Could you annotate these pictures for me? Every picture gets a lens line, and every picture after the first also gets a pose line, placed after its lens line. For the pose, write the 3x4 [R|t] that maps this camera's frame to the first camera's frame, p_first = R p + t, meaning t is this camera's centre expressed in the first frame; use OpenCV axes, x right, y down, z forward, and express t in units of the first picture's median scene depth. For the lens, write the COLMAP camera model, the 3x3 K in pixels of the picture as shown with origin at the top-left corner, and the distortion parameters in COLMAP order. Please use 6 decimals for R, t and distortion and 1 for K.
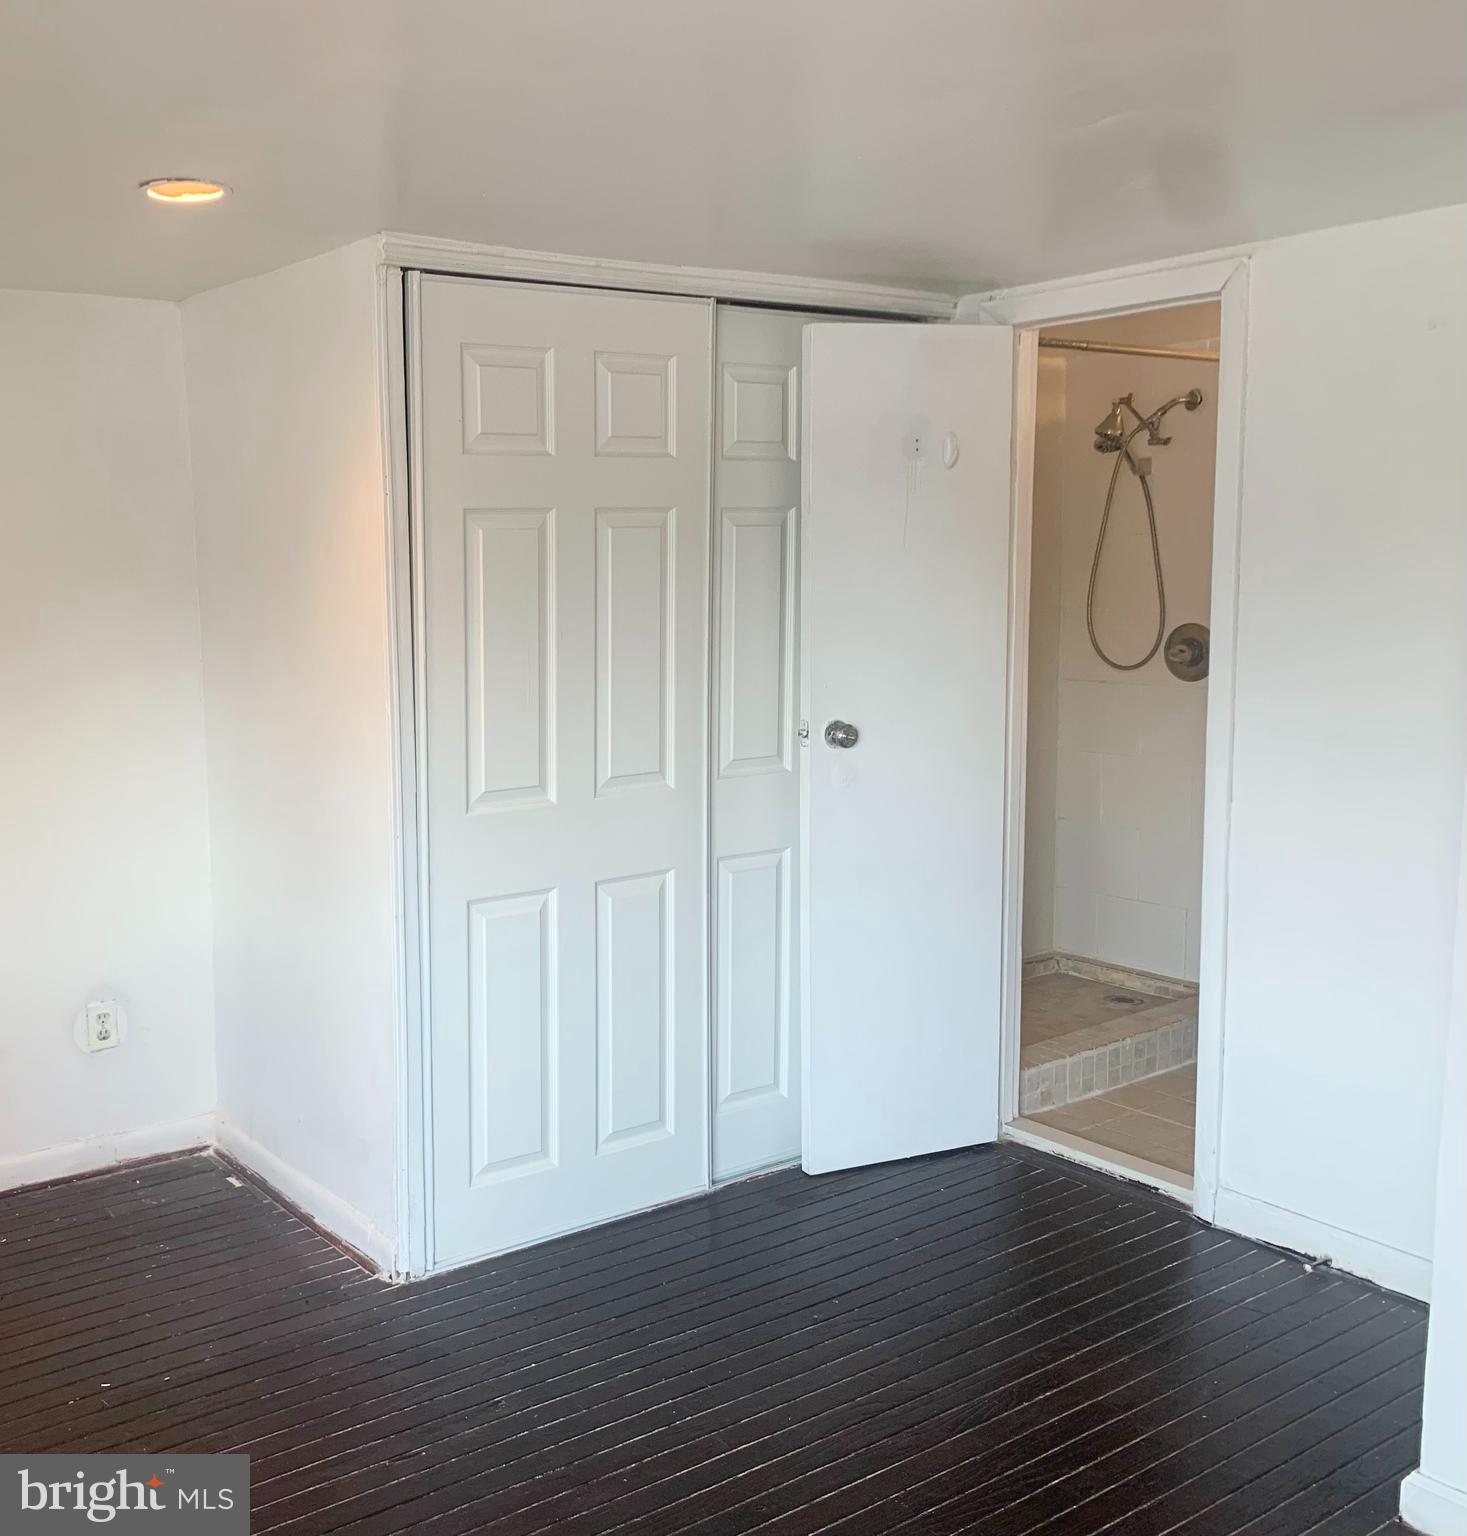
lens RADIAL K [[1416.3, 0, 730.6], [0, 1416.3, 752.3], [0, 0, 1]] dist [0.077500, 0.000000]
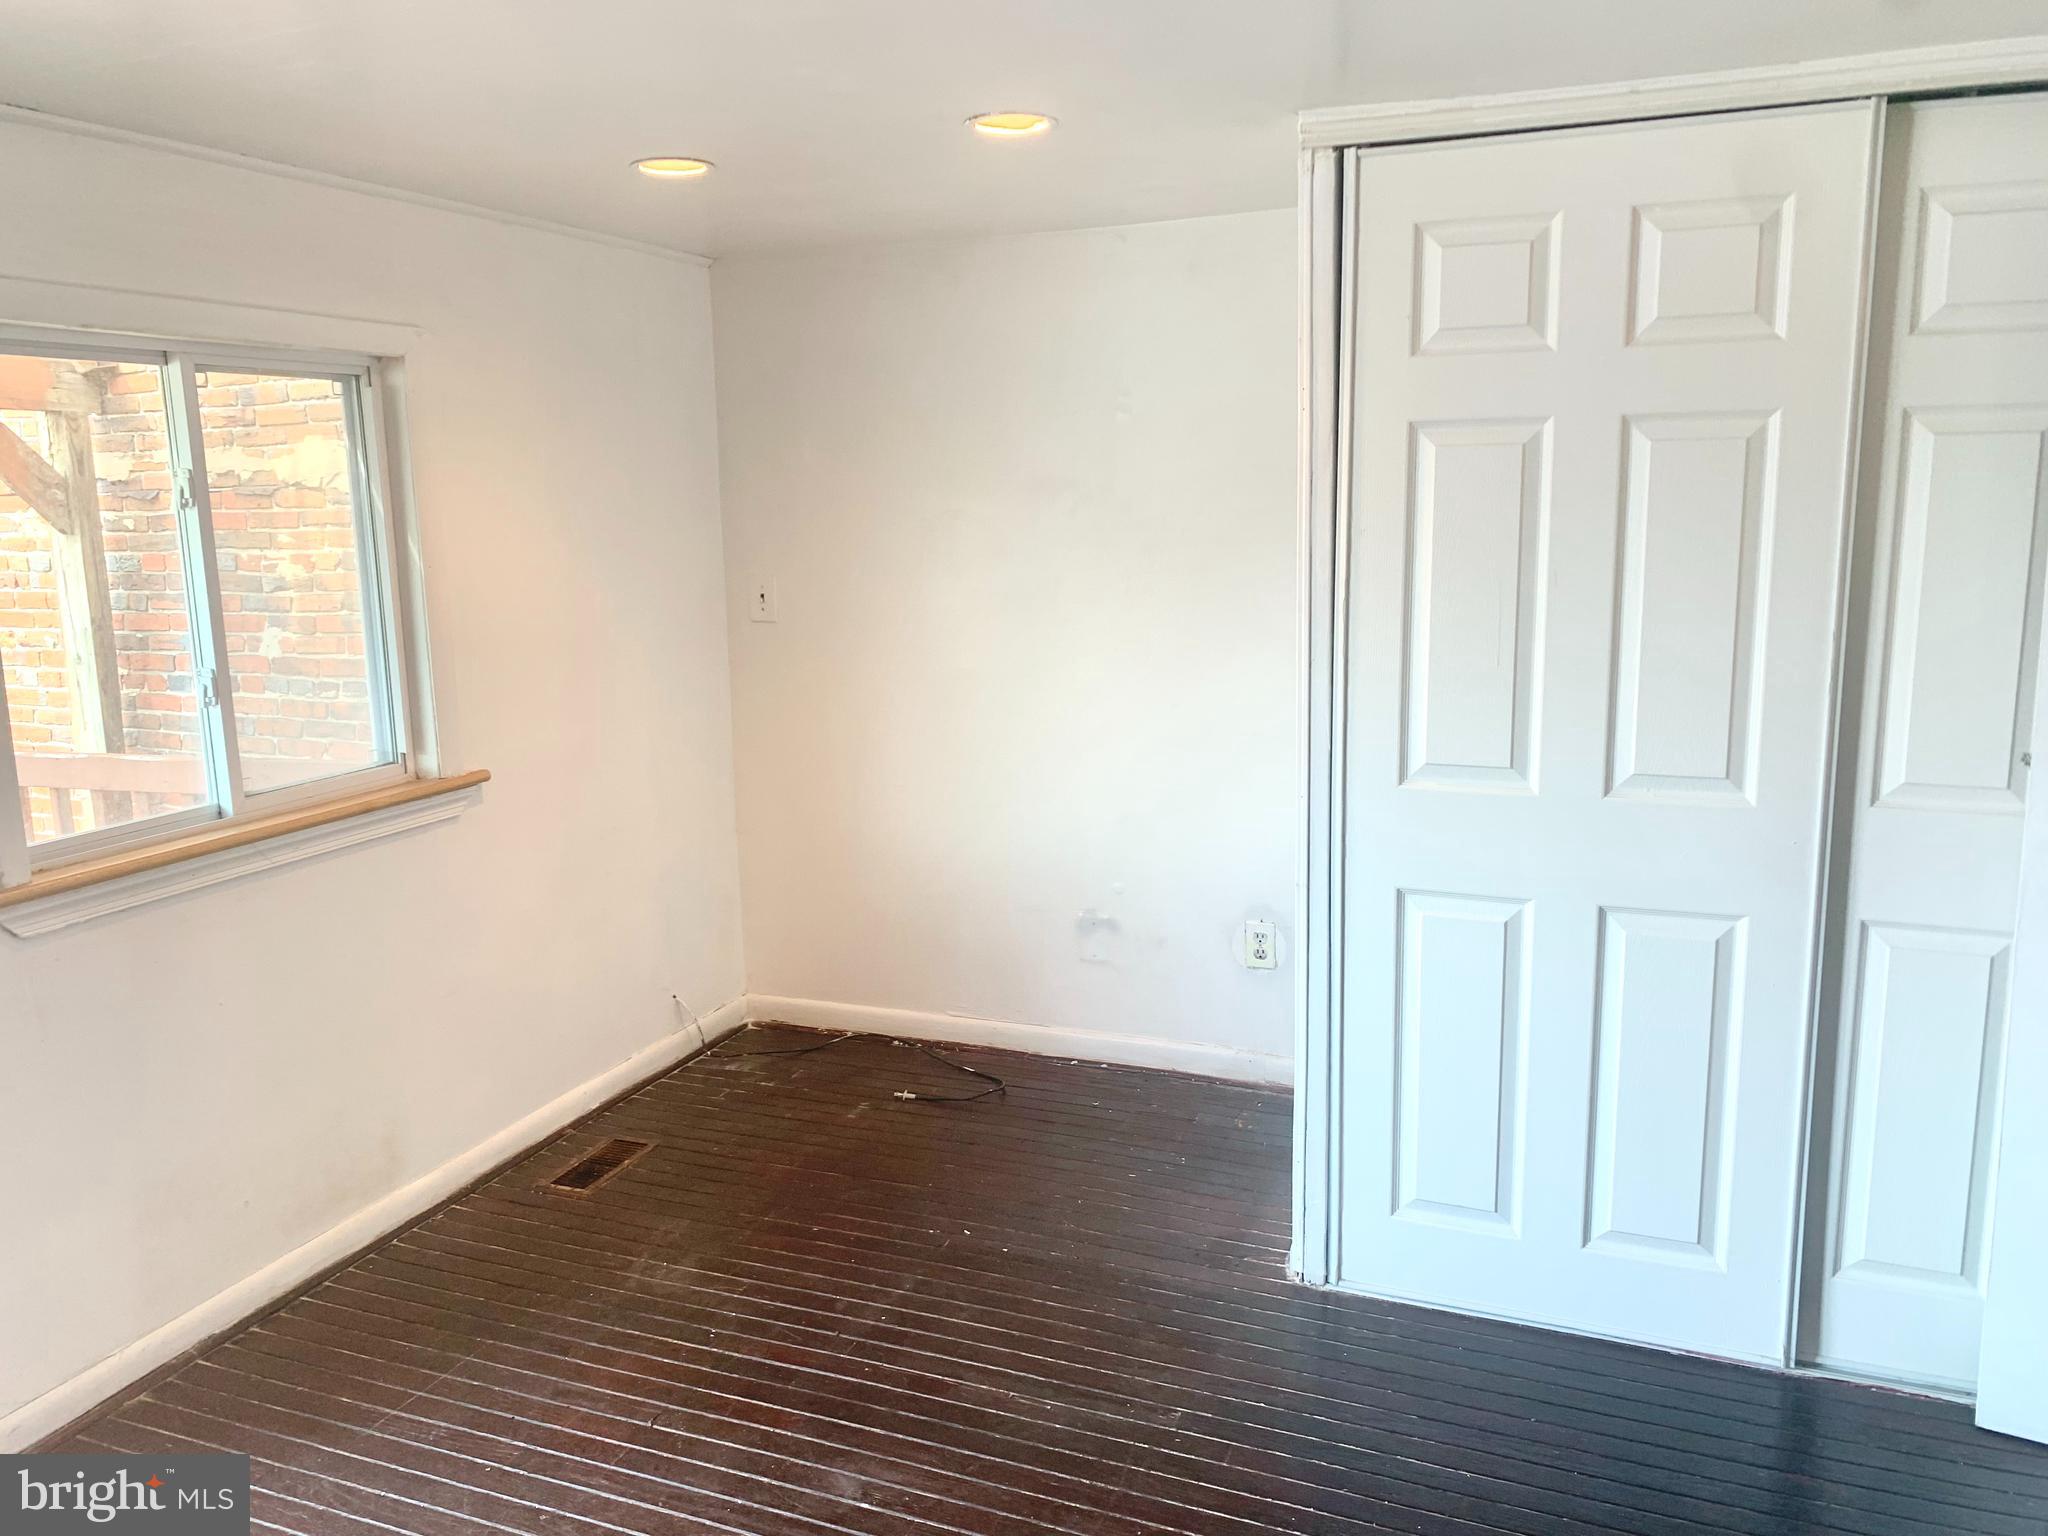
lens RADIAL K [[1579.7, 0, 1025.6], [0, 1579.7, 764.7], [0, 0, 1]] dist [0.025872, -0.031724]
pose [[0.588490, 0.148858, -0.794683, 0.409266], [-0.110977, 0.988474, 0.102977, -0.039559], [0.800852, 0.027590, 0.598226, 0.243529]]
